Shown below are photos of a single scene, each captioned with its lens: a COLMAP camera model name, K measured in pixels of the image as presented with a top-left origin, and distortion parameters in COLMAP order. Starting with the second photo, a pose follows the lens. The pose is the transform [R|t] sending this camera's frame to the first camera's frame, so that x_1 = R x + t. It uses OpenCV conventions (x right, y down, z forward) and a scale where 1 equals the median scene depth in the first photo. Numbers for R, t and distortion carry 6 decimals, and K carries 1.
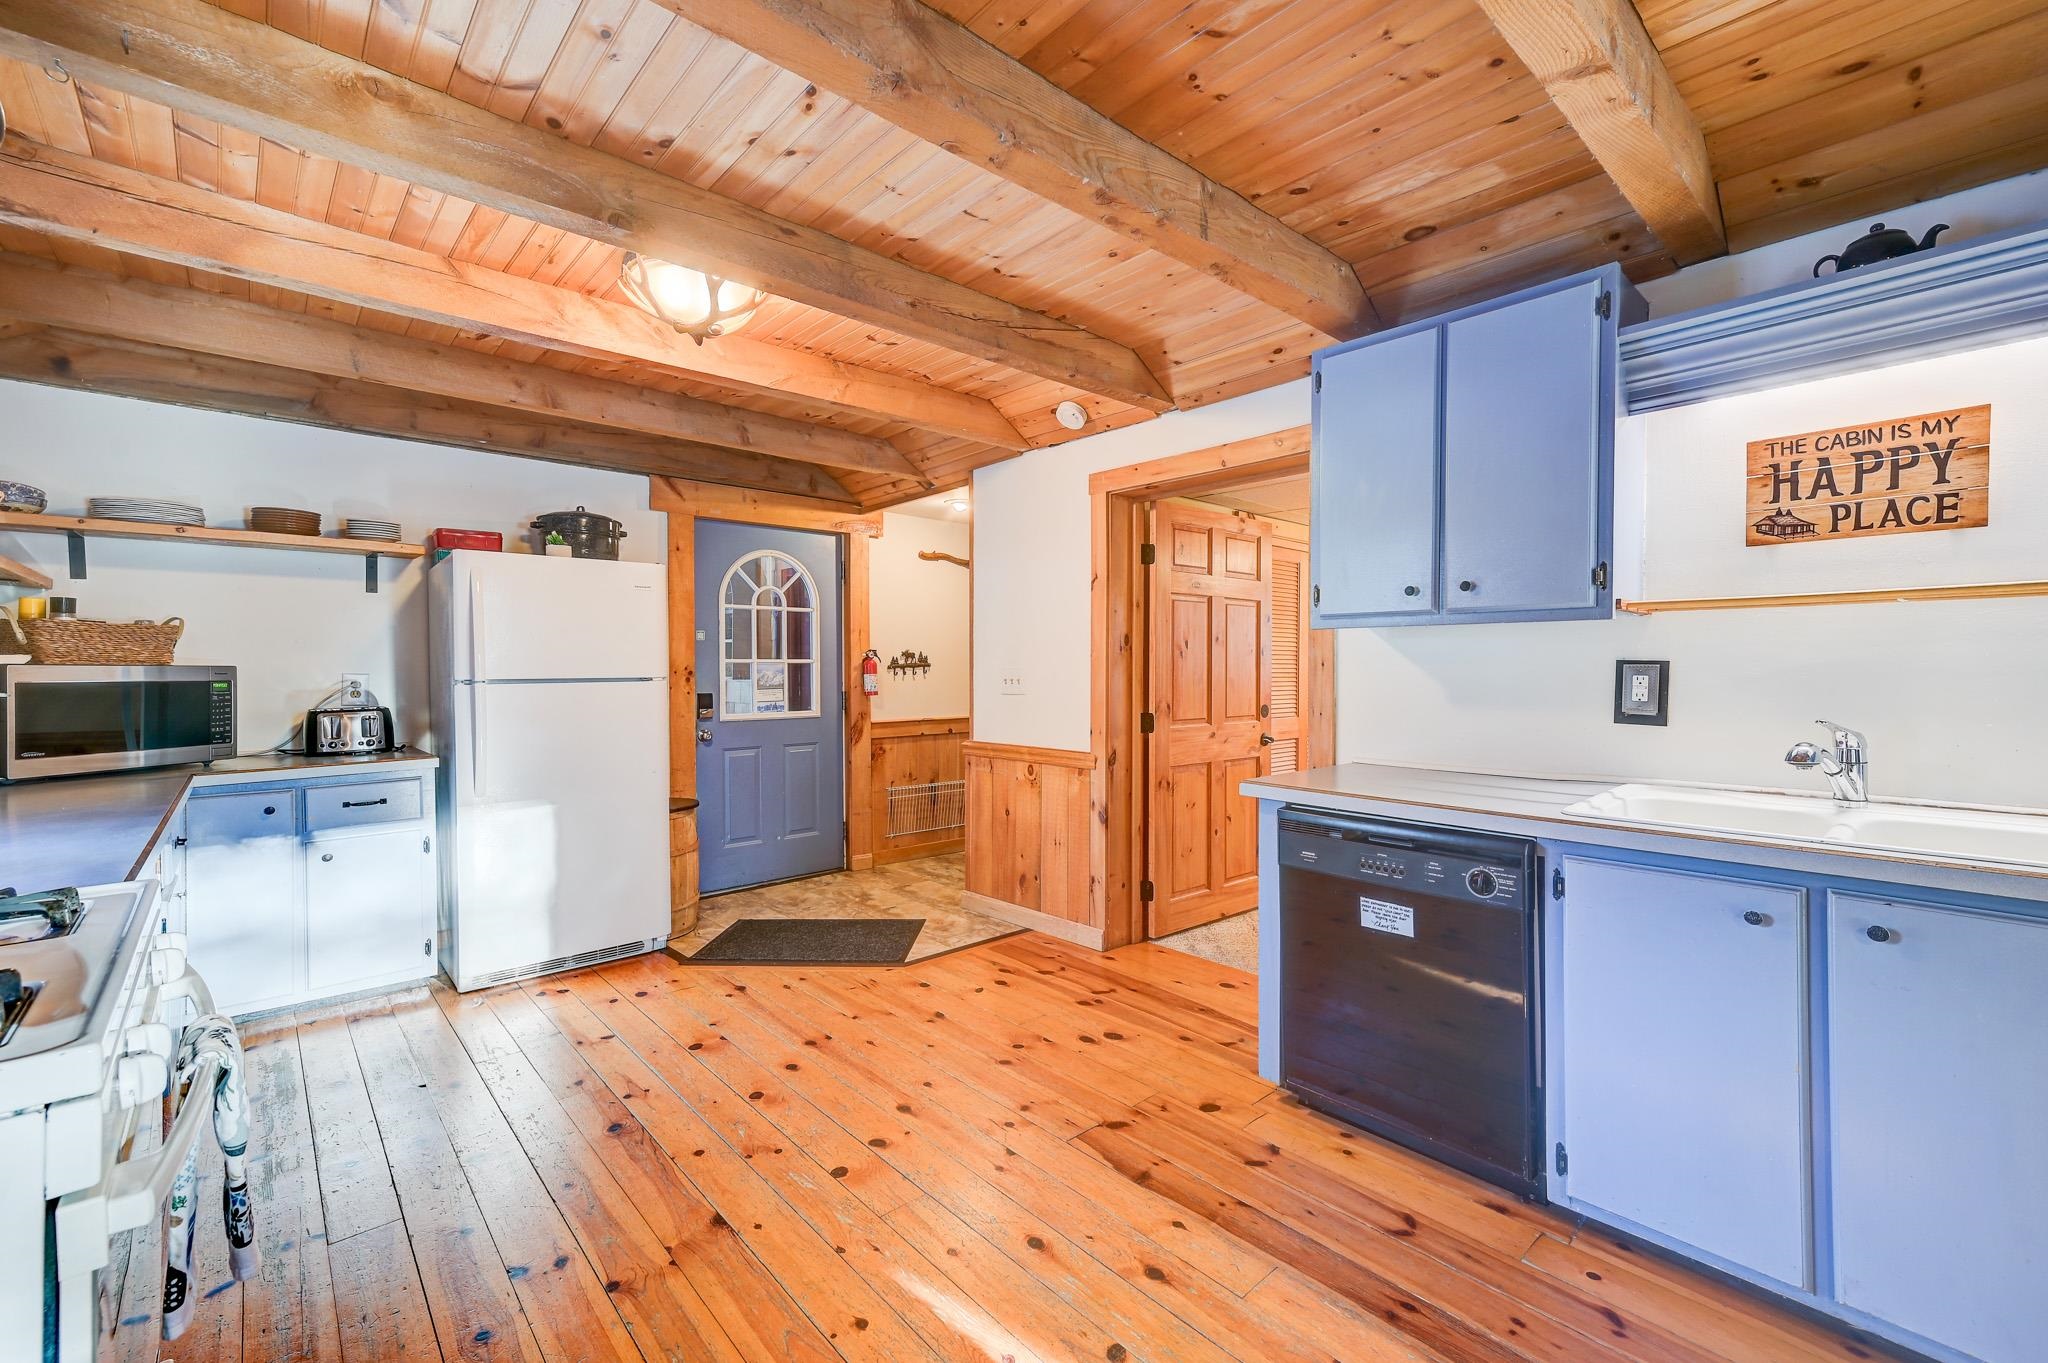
lens RADIAL K [[867.4, 0, 1024.0], [0, 867.4, 681.5], [0, 0, 1]] dist [0.000678, 0.000031]
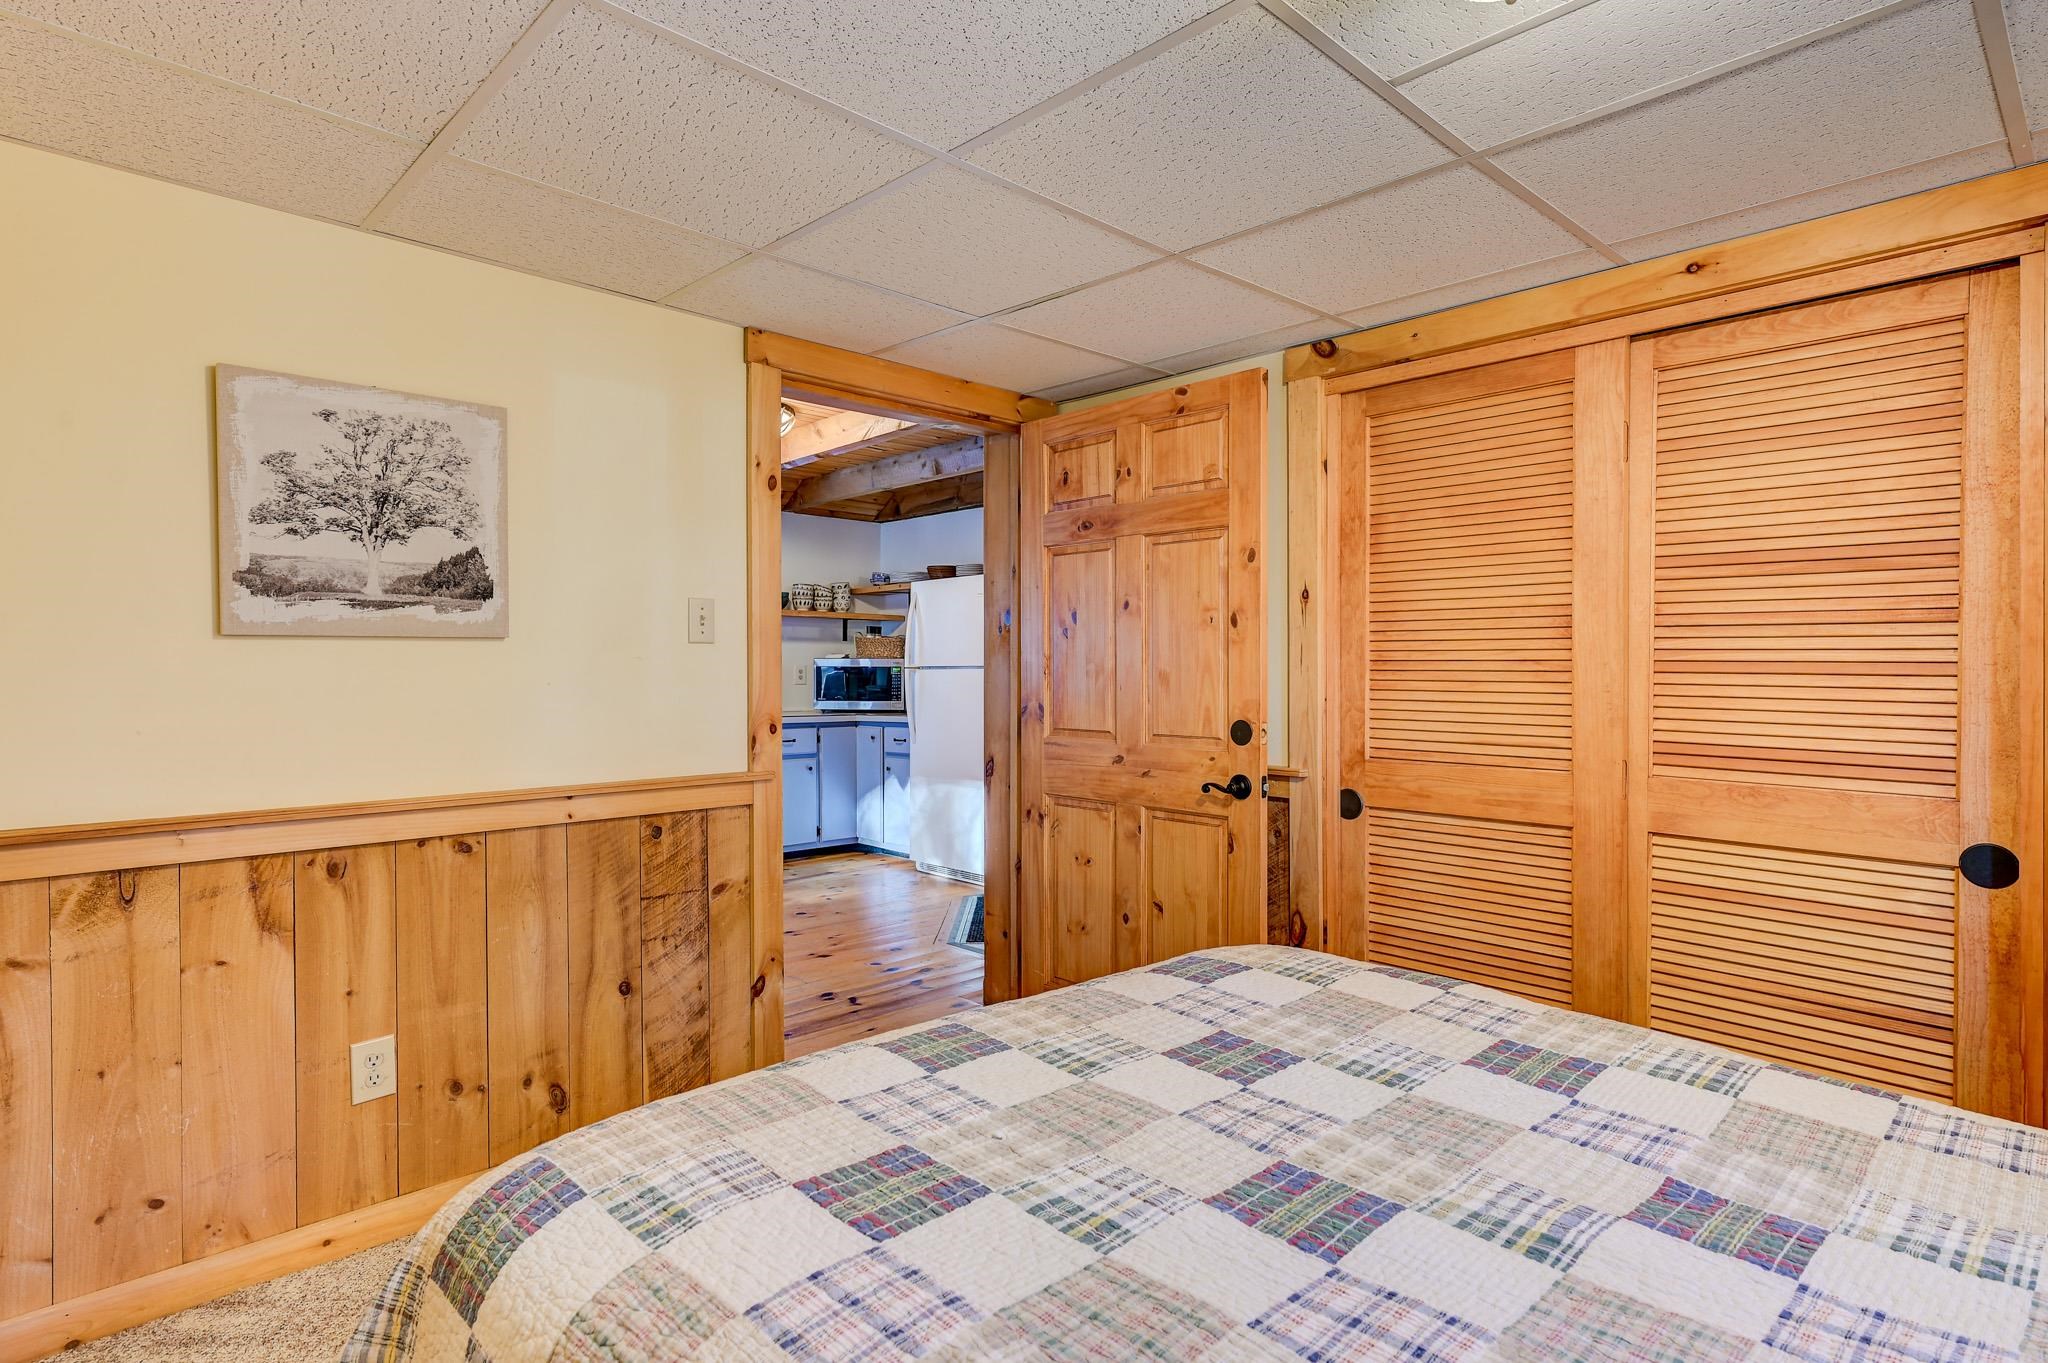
lens RADIAL K [[1049.9, 0, 1024.0], [0, 1049.9, 681.5], [0, 0, 1]] dist [0.005596, 0.001043]
pose [[0.028035, 0.015497, -0.999487, 0.930767], [-0.019671, 0.999695, 0.014948, -0.004110], [0.999413, 0.019242, 0.028331, 0.874627]]
